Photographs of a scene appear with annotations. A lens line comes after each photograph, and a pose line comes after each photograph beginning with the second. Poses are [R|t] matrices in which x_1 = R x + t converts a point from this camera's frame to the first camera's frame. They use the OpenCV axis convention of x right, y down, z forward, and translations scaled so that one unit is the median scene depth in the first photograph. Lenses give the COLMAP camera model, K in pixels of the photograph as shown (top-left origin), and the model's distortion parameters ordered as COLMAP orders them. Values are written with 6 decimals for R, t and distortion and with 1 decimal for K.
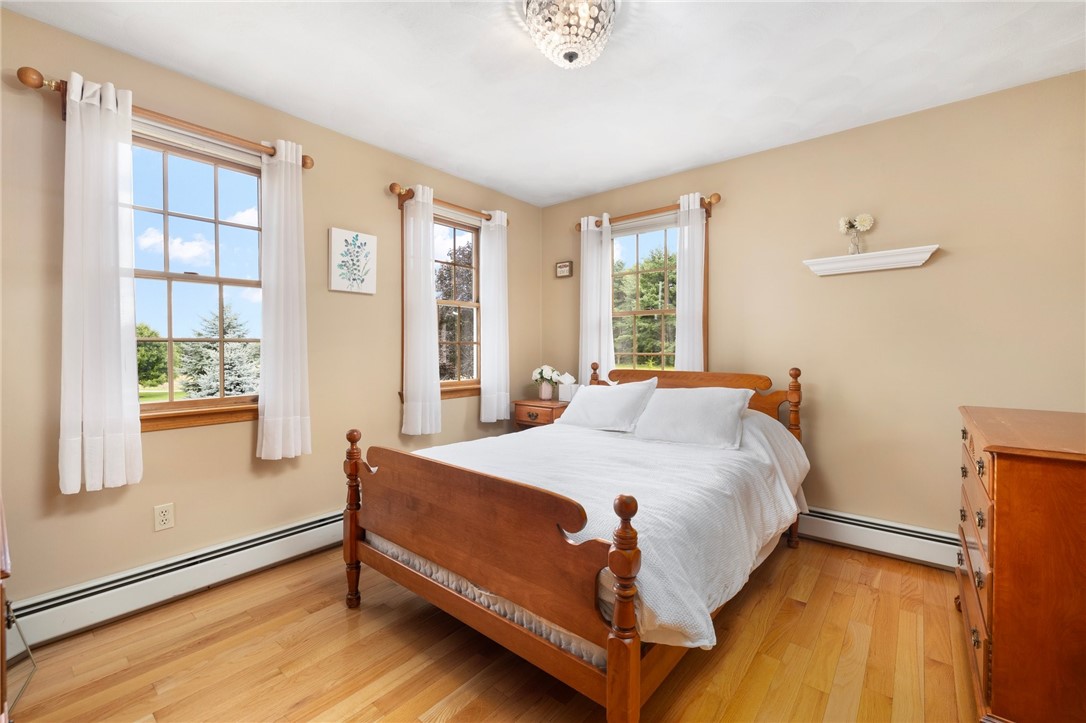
lens RADIAL K [[461.6, 0, 533.6], [0, 461.6, 361.2], [0, 0, 1]] dist [0.002671, -0.000361]
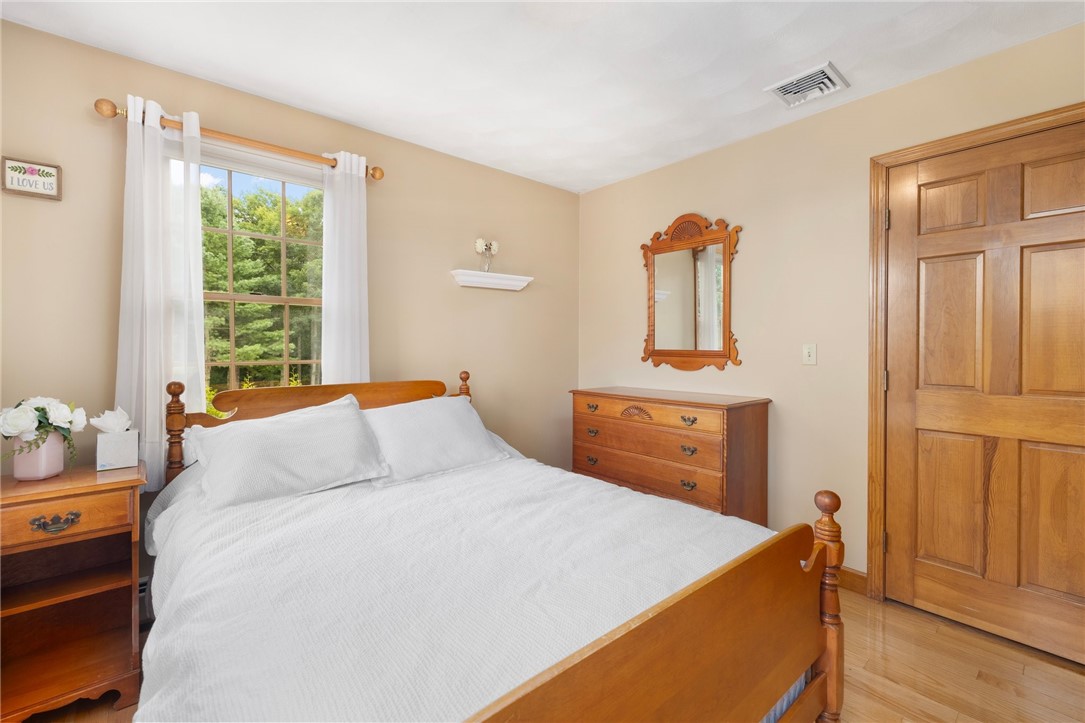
lens RADIAL K [[461.1, 0, 538.6], [0, 461.1, 356.8], [0, 0, 1]] dist [0.002671, -0.000361]
pose [[0.164529, -0.015329, 0.986253, -0.374946], [0.030532, 0.999479, 0.010441, -0.021742], [-0.985900, 0.028394, 0.164911, 0.572459]]
